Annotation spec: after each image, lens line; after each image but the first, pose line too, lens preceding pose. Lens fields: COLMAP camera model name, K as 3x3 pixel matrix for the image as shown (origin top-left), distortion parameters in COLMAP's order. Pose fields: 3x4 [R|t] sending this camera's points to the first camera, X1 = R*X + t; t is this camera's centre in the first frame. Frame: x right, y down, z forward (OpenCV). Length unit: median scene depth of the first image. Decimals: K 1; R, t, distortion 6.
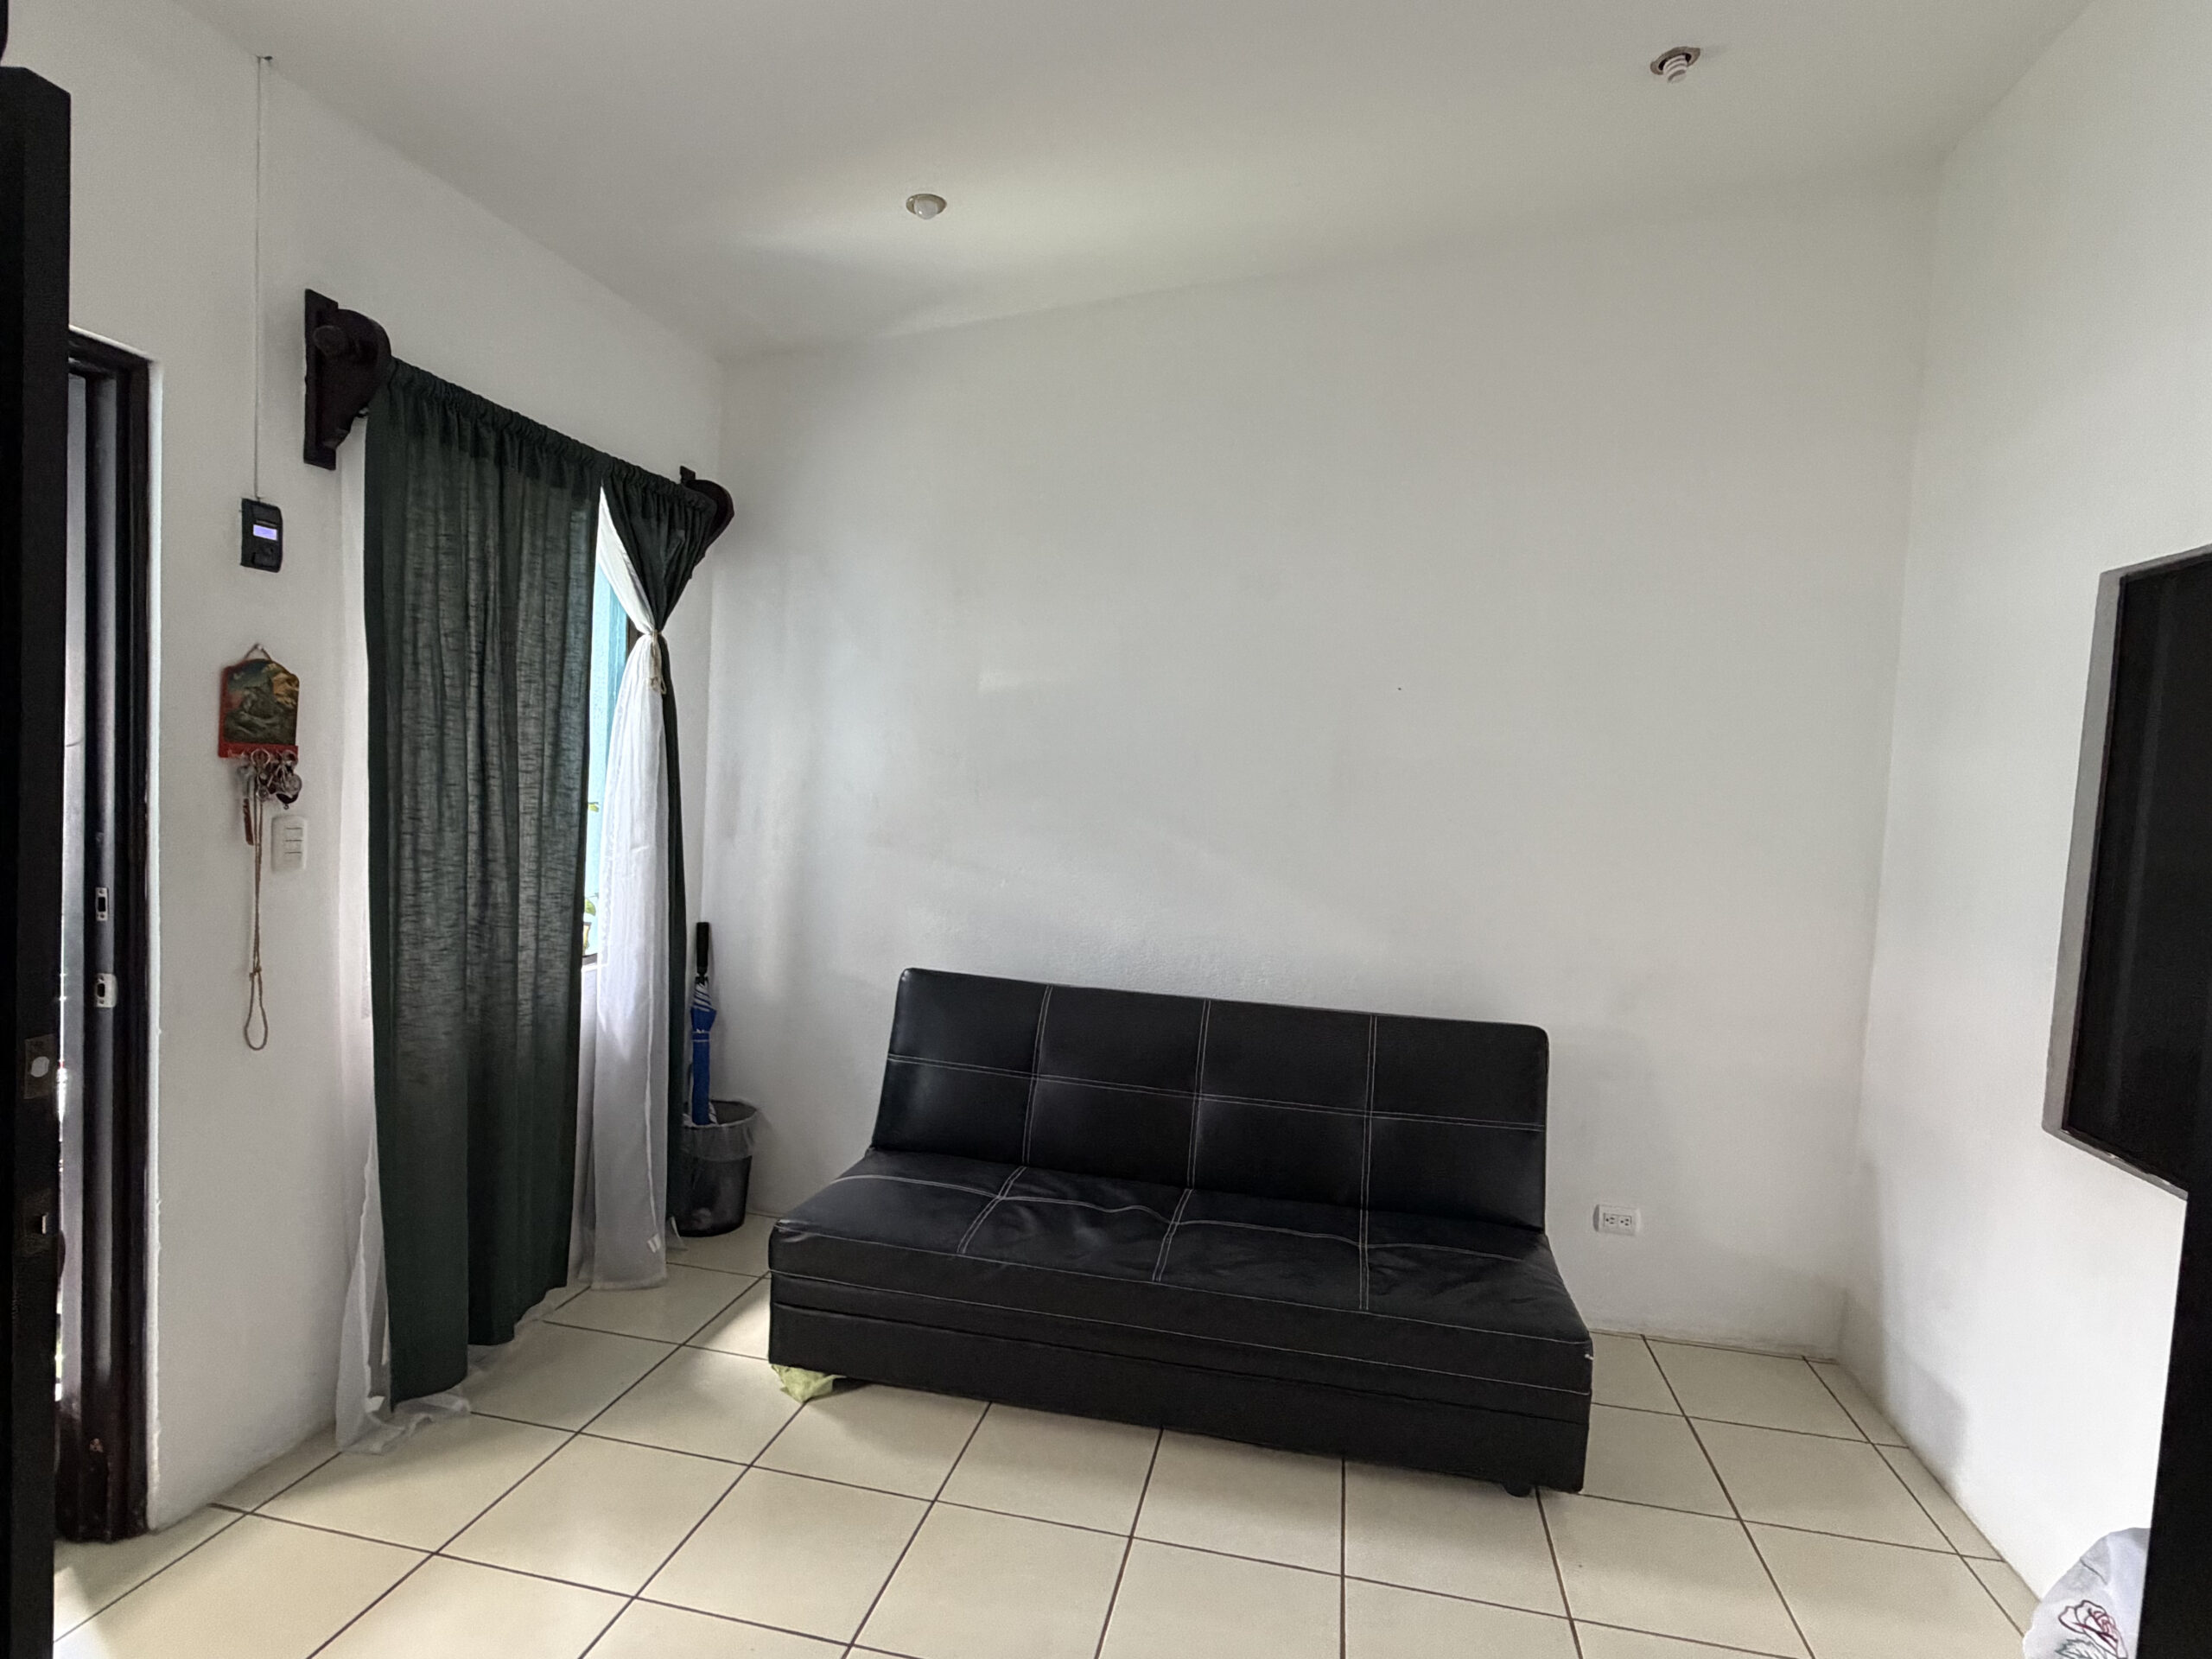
lens RADIAL K [[1168.6, 0, 1105.2], [0, 1168.6, 830.8], [0, 0, 1]] dist [0.001125, 0.000038]
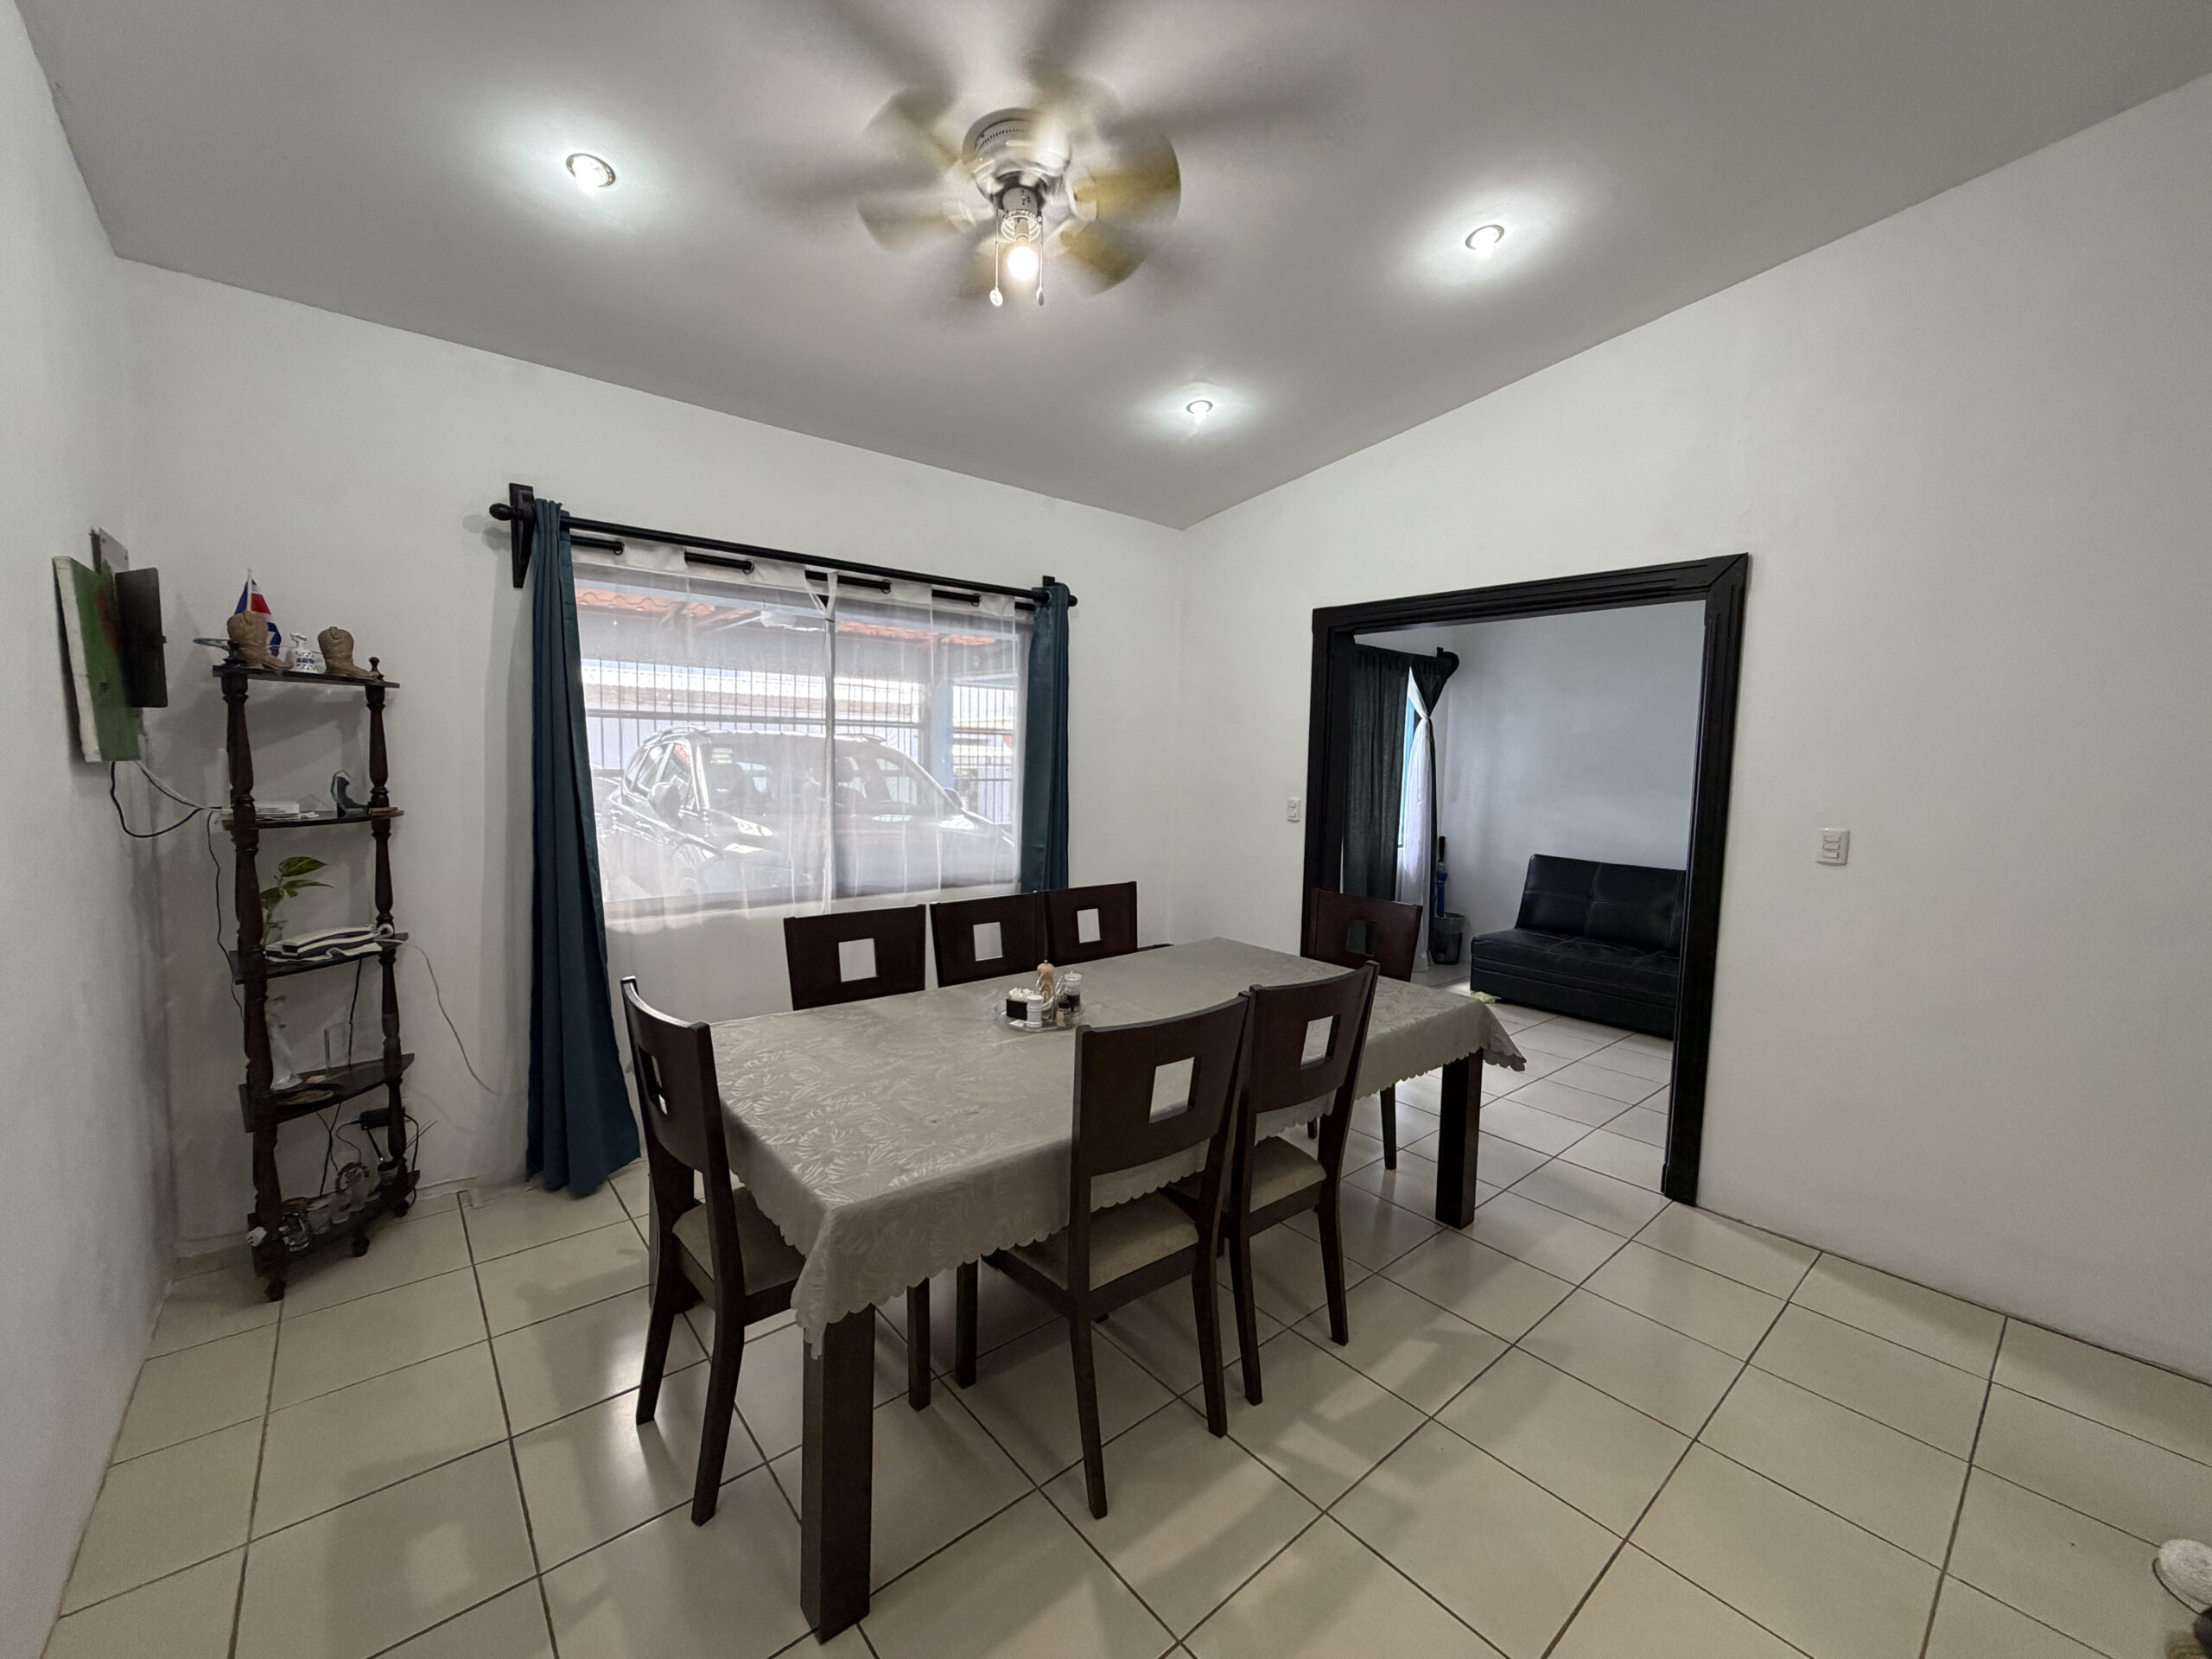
lens RADIAL K [[885.1, 0, 1104.6], [0, 885.1, 823.3], [0, 0, 1]] dist [-0.002034, 0.000197]
pose [[0.786177, 0.013298, -0.617859, 0.248472], [-0.016326, 0.999866, 0.000747, 0.069001], [0.617786, 0.009500, 0.786289, -0.921331]]
